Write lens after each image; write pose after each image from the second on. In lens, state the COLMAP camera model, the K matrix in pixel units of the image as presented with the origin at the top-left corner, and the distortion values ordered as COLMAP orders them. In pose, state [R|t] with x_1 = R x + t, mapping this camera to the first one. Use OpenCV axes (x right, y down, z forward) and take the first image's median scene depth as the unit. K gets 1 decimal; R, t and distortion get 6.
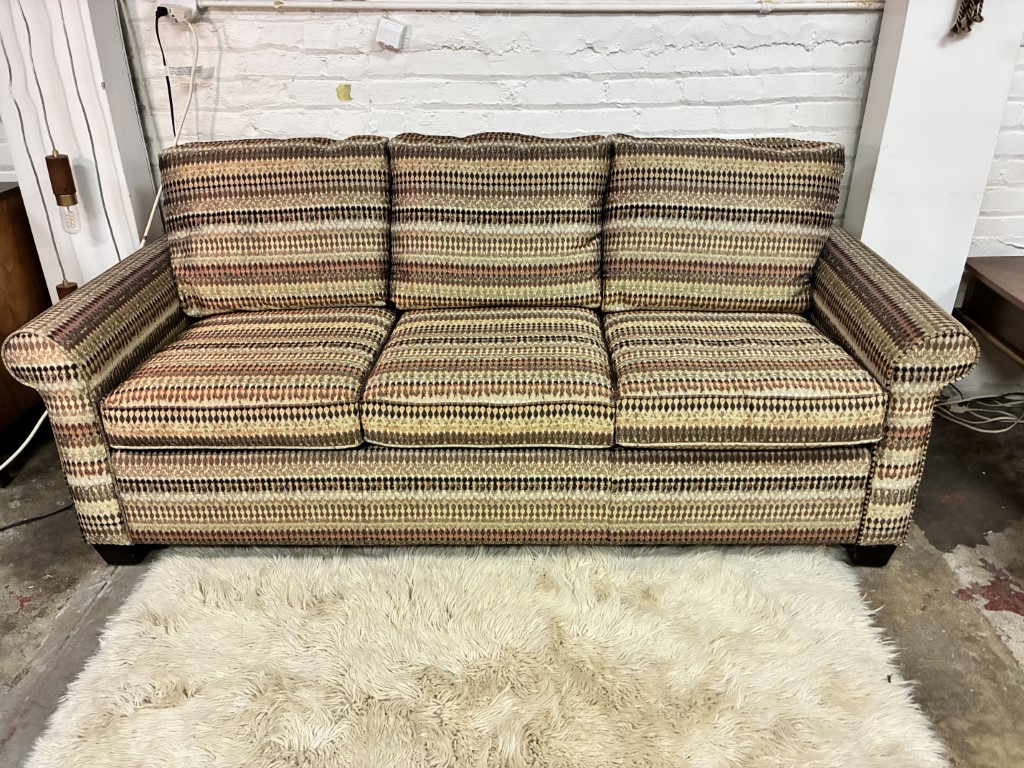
lens RADIAL K [[791.5, 0, 512.0], [0, 791.5, 384.0], [0, 0, 1]] dist [0.046567, -0.052154]
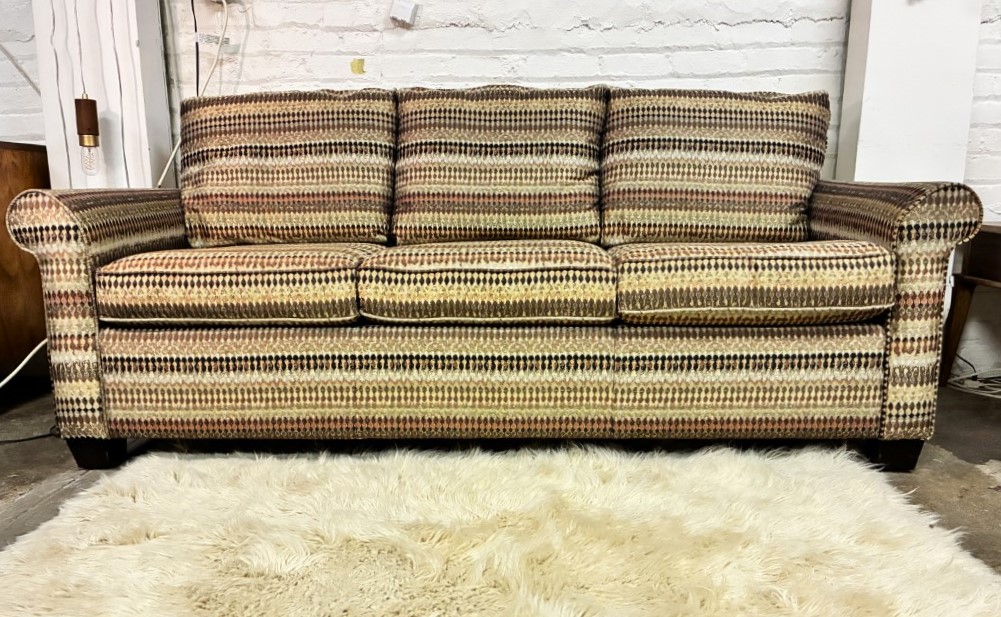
lens RADIAL K [[792.6, 0, 498.9], [0, 792.6, 400.0], [0, 0, 1]] dist [0.053606, -0.060847]
pose [[0.999865, 0.008632, -0.014014, -0.000478], [-0.011891, 0.967556, -0.252376, 0.413146], [0.011381, 0.252509, 0.967528, 0.082311]]
